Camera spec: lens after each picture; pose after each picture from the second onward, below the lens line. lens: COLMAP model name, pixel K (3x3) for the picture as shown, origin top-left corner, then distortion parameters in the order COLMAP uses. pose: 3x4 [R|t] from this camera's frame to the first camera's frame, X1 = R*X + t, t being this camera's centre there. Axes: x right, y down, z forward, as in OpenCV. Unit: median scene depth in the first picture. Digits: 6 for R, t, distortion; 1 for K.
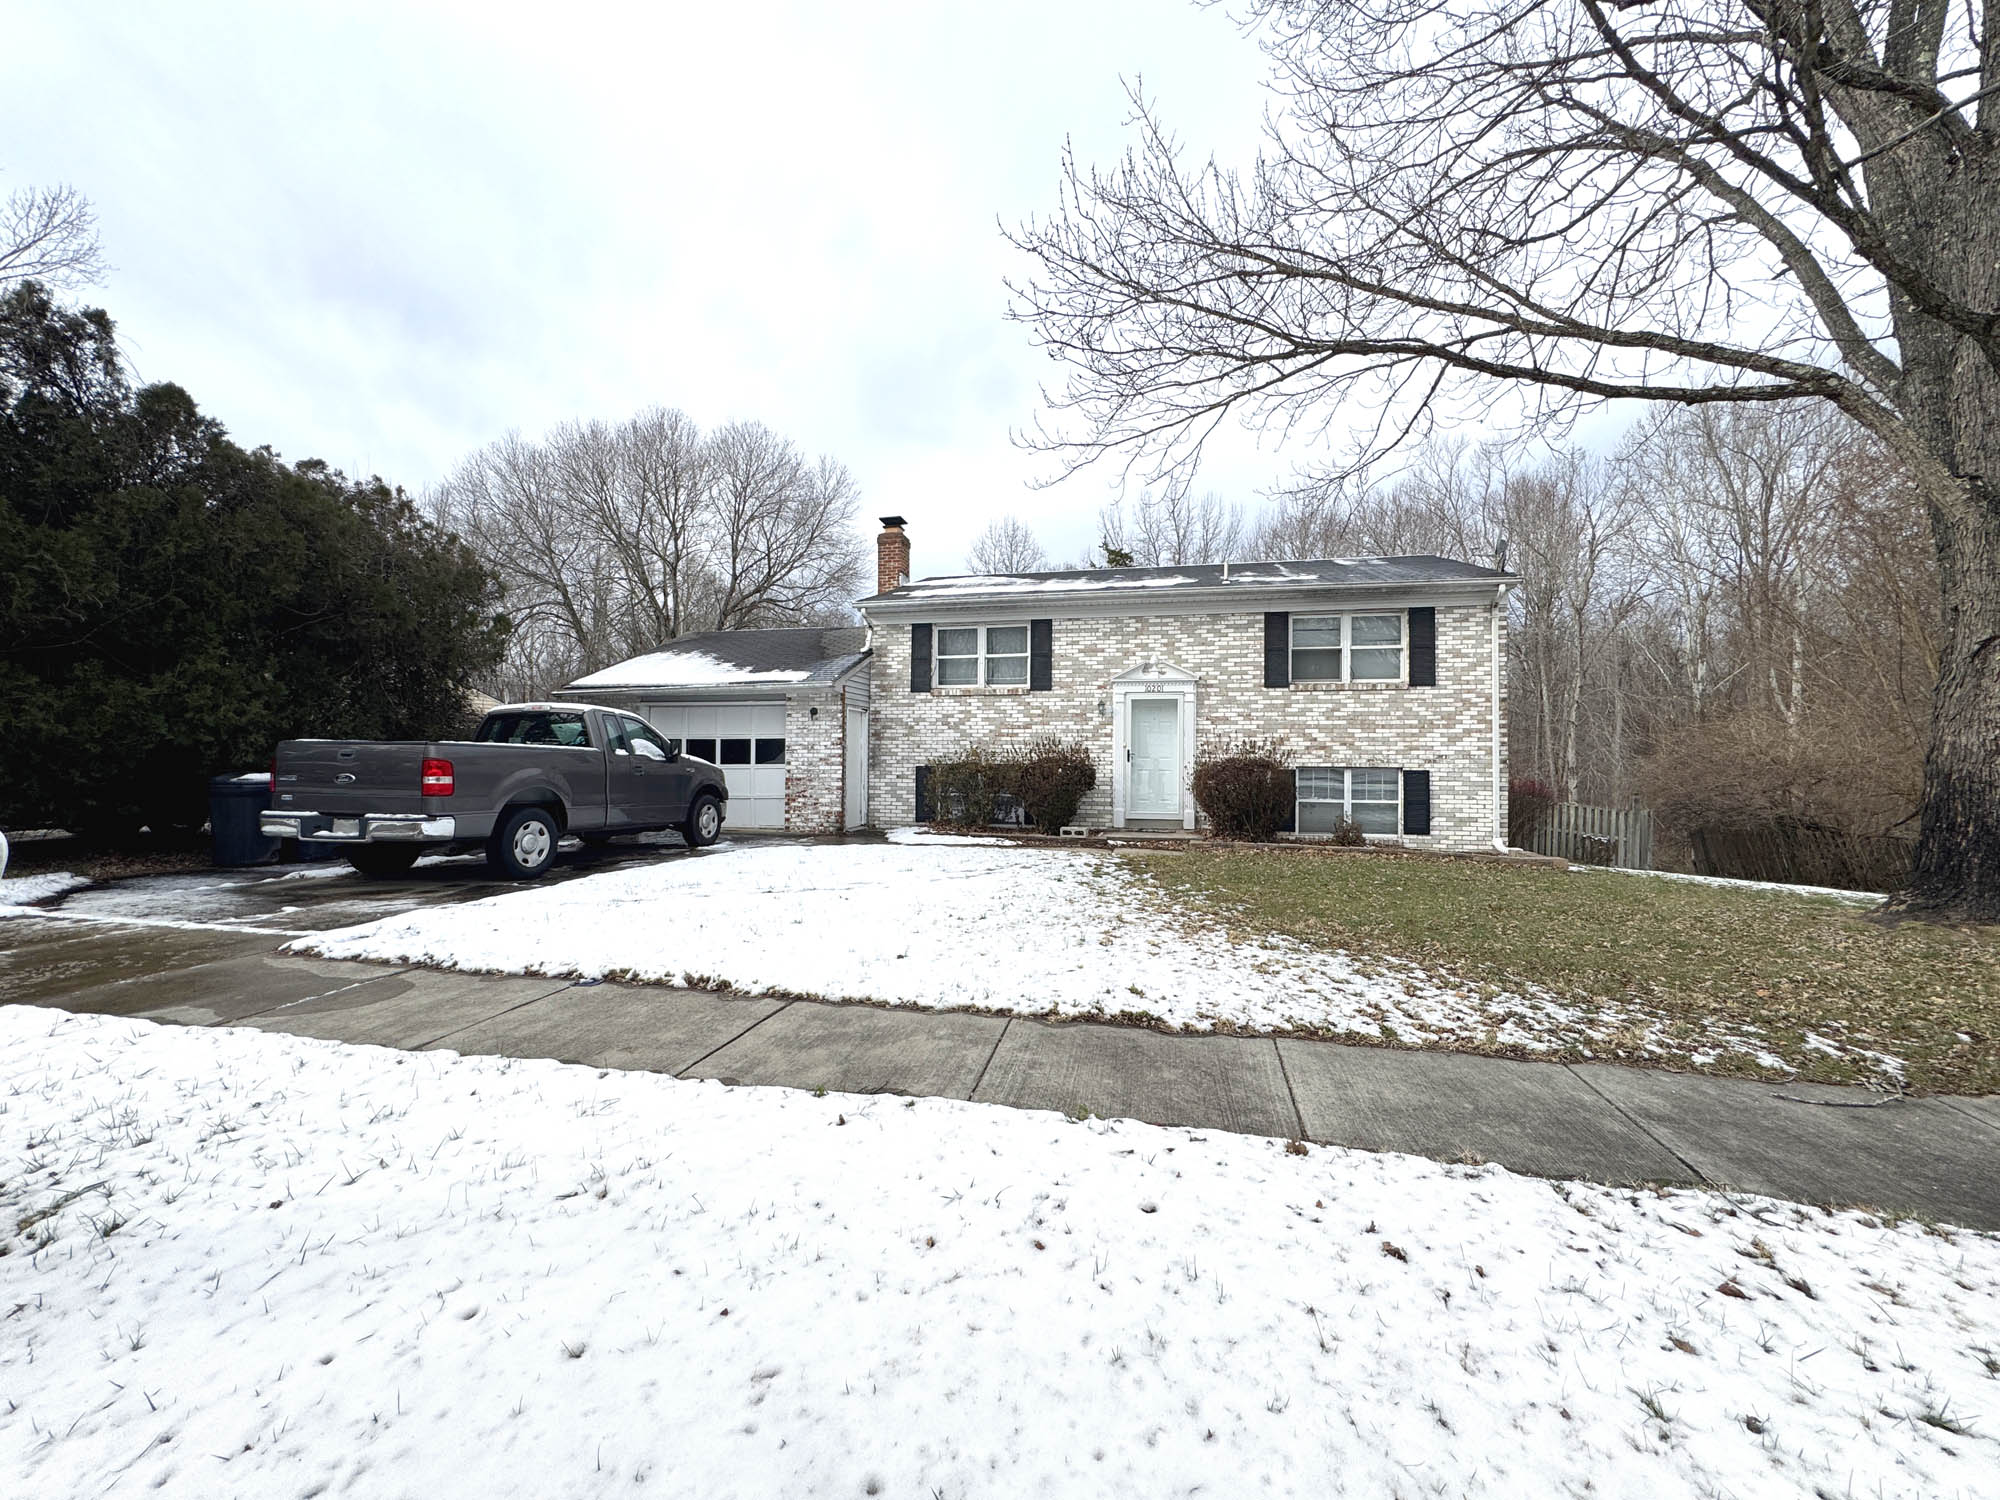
lens RADIAL K [[793.5, 0, 1000.0], [0, 793.5, 750.0], [0, 0, 1]] dist [-0.003378, -0.000398]
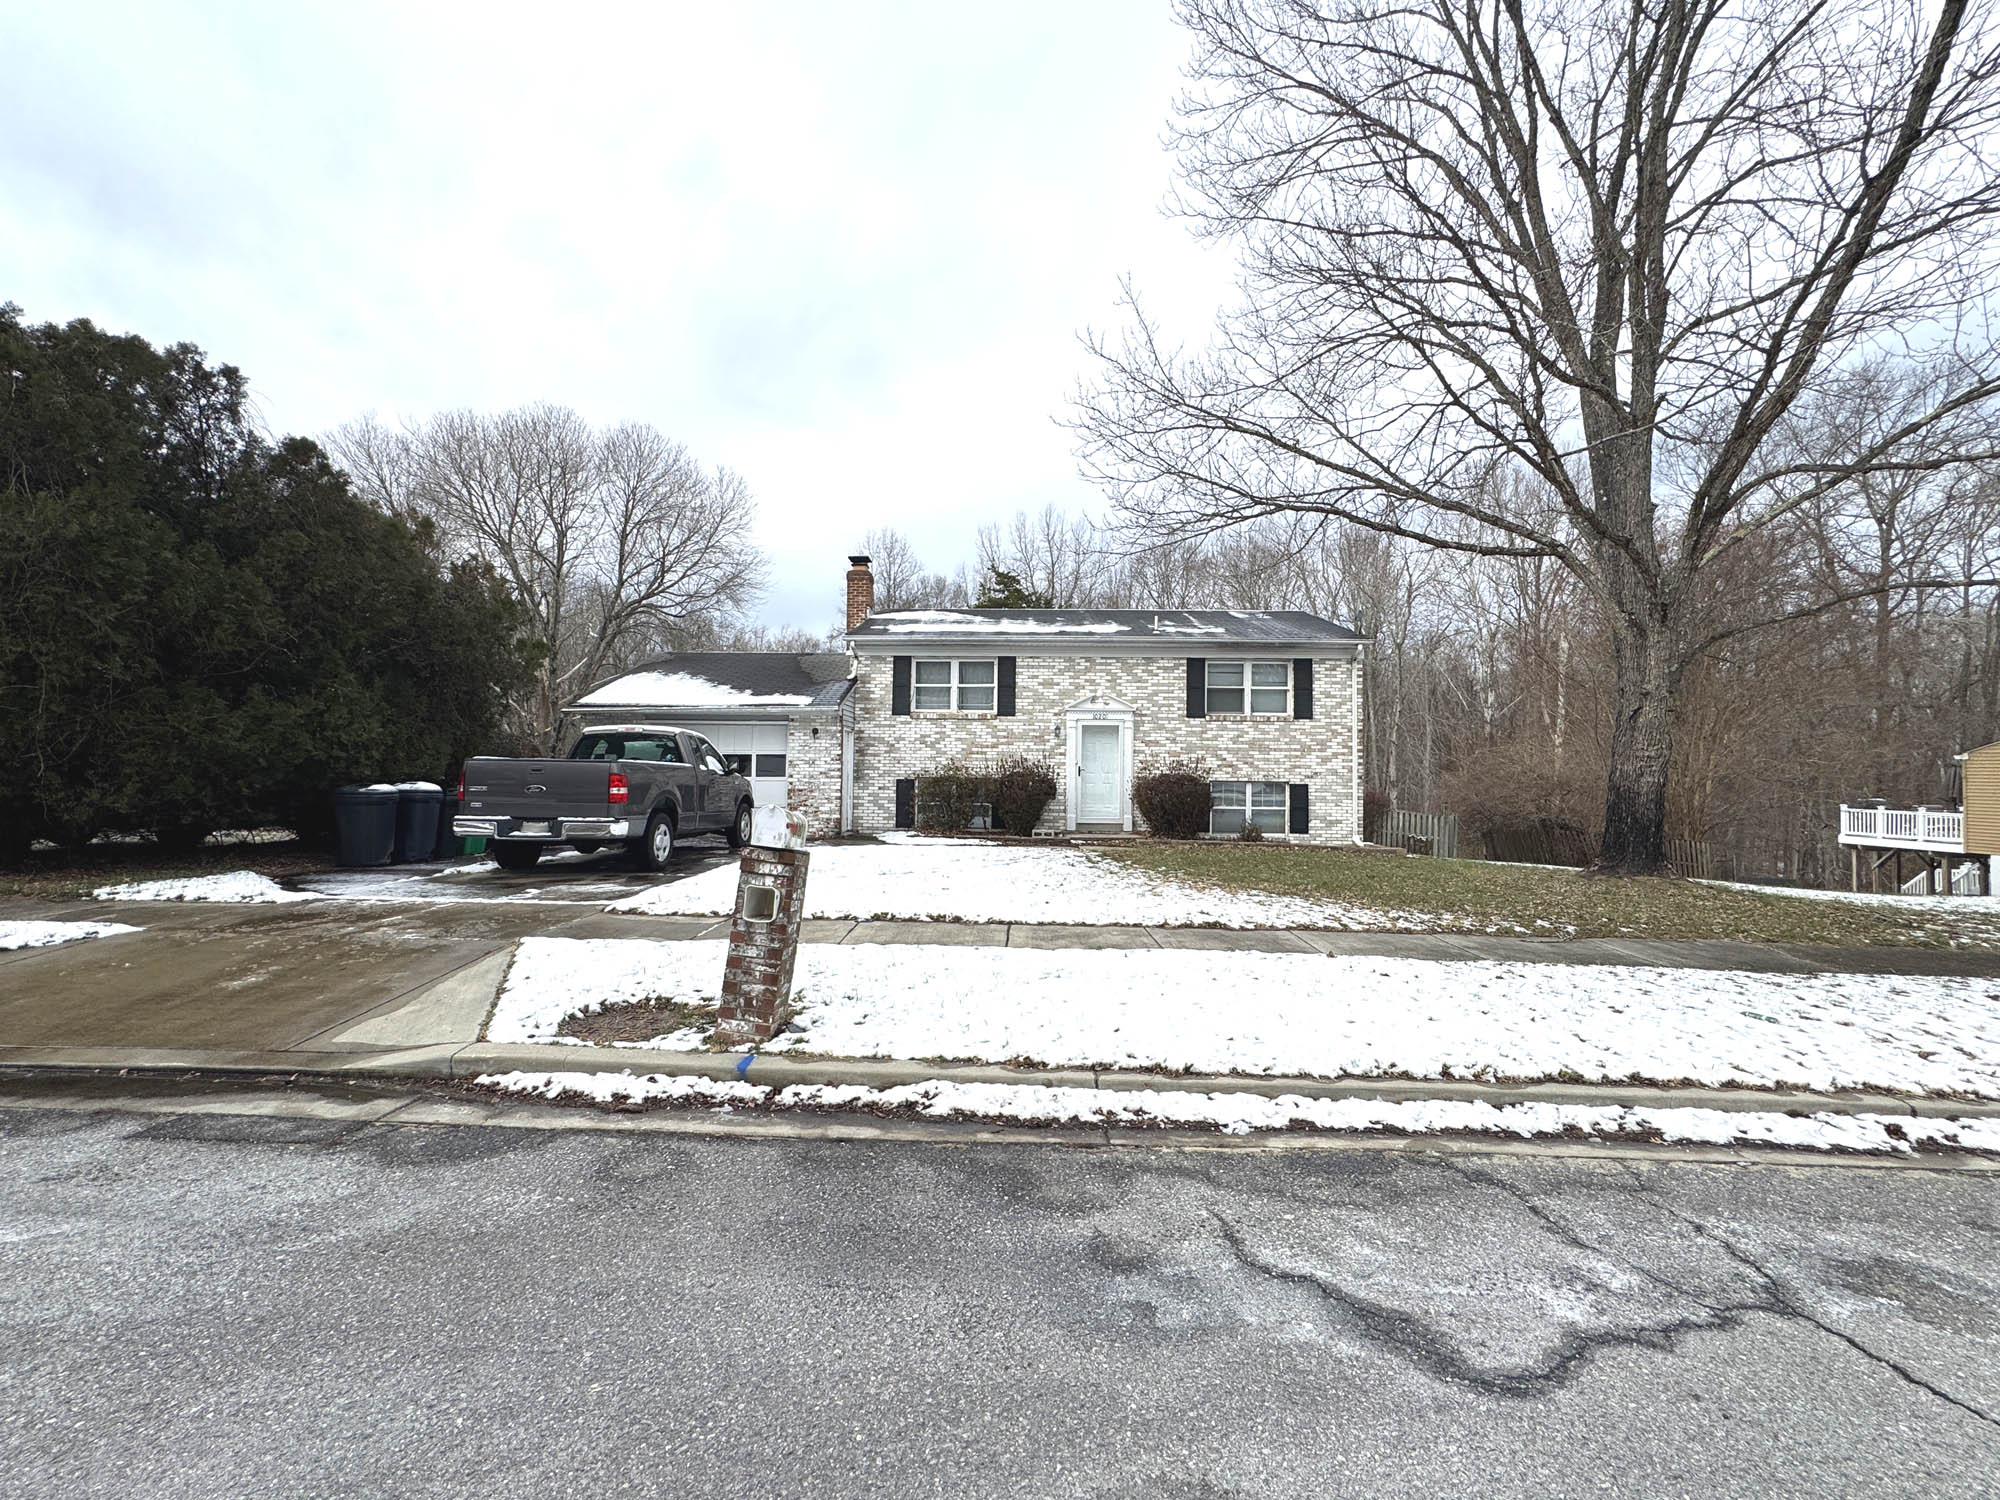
lens RADIAL K [[811.9, 0, 1003.9], [0, 811.9, 752.9], [0, 0, 1]] dist [-0.006318, 0.000003]
pose [[0.983088, 0.009479, 0.182891, -0.182909], [-0.007663, 0.999914, -0.010637, -0.006964], [-0.182976, 0.009056, 0.983076, -0.206748]]
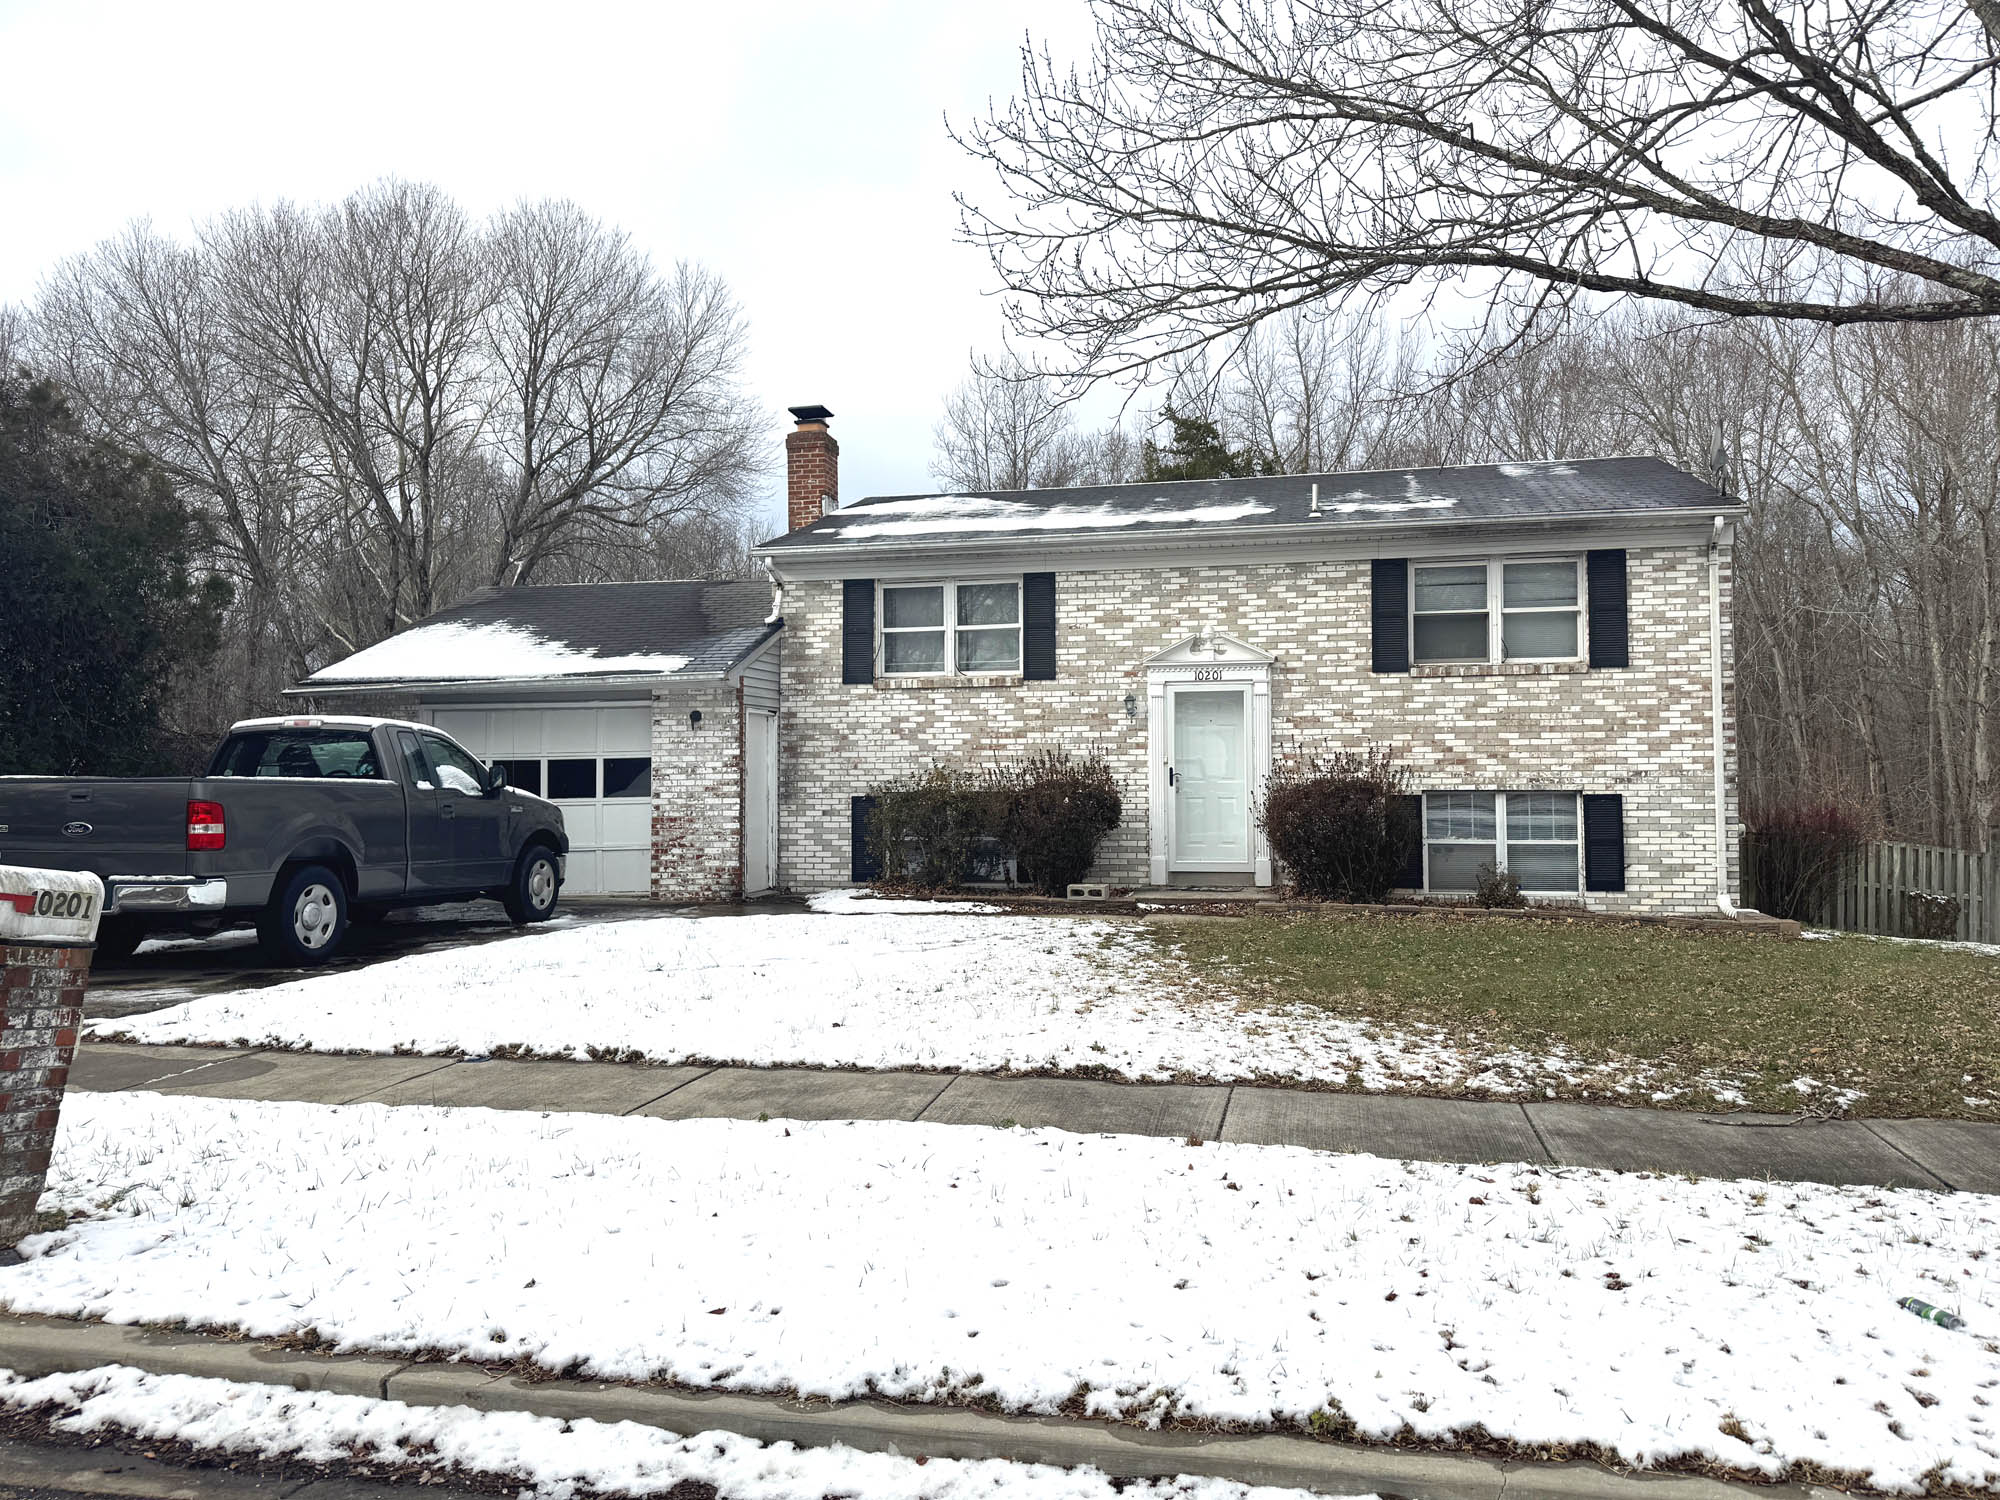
lens RADIAL K [[1432.4, 0, 1023.9], [0, 1432.4, 725.3], [0, 0, 1]] dist [0.161034, -0.268516]
pose [[0.999806, -0.012884, 0.014906, 0.021003], [0.013244, 0.999617, -0.024283, -0.008375], [-0.014588, 0.024475, 0.999594, -0.207218]]
